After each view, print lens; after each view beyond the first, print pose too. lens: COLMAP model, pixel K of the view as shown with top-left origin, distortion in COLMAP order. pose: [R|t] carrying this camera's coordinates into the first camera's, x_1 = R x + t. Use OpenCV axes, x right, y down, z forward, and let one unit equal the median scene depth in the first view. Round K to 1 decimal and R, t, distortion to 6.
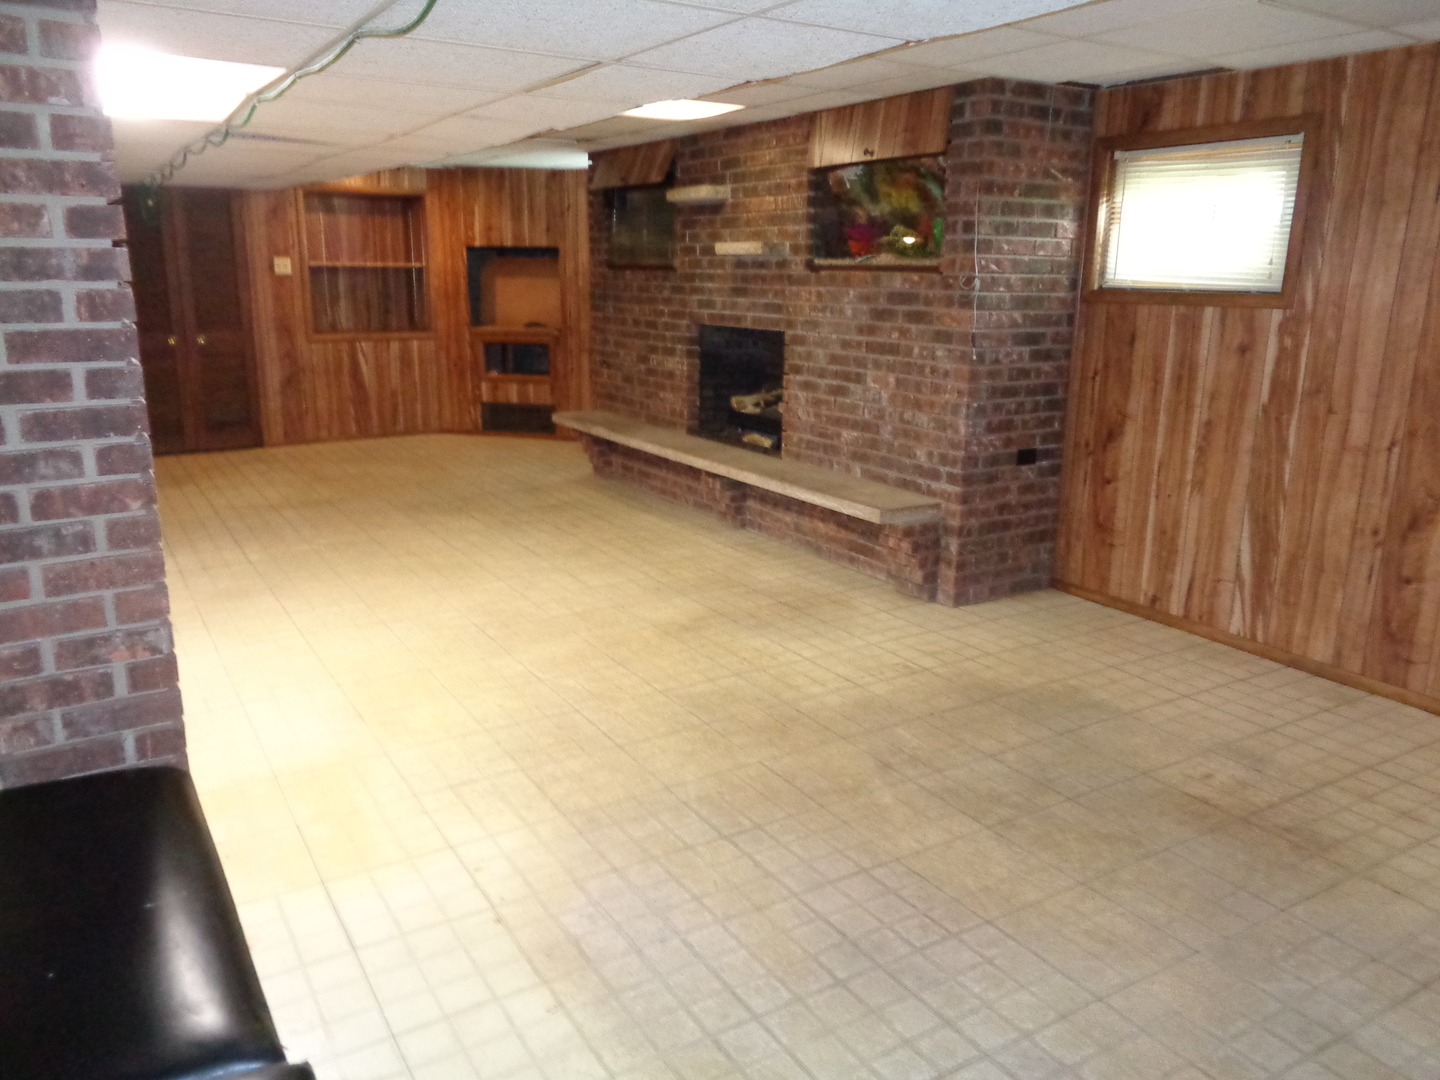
lens RADIAL K [[1096.1, 0, 720.0], [0, 1096.1, 540.0], [0, 0, 1]] dist [0.012996, -0.001102]
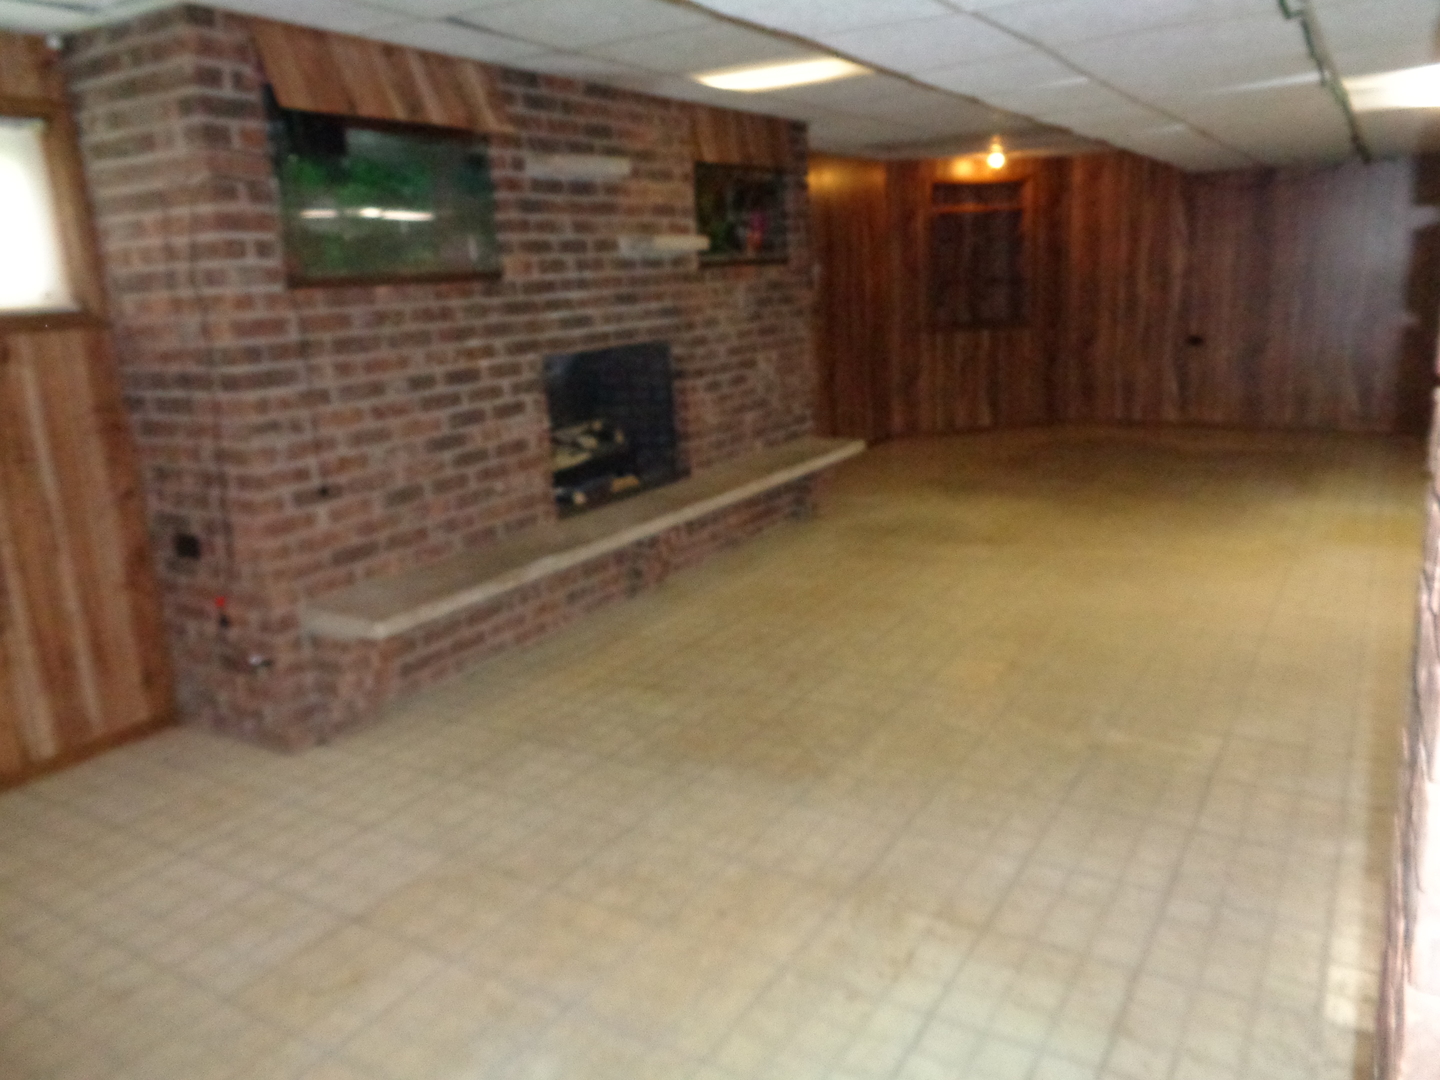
lens RADIAL K [[1096.1, 0, 720.0], [0, 1096.1, 540.0], [0, 0, 1]] dist [0.012996, -0.001102]
pose [[-0.457856, -0.203828, 0.865345, -0.762212], [0.254135, 0.902739, 0.347099, -0.340223], [-0.851929, 0.378836, -0.361525, 1.348723]]
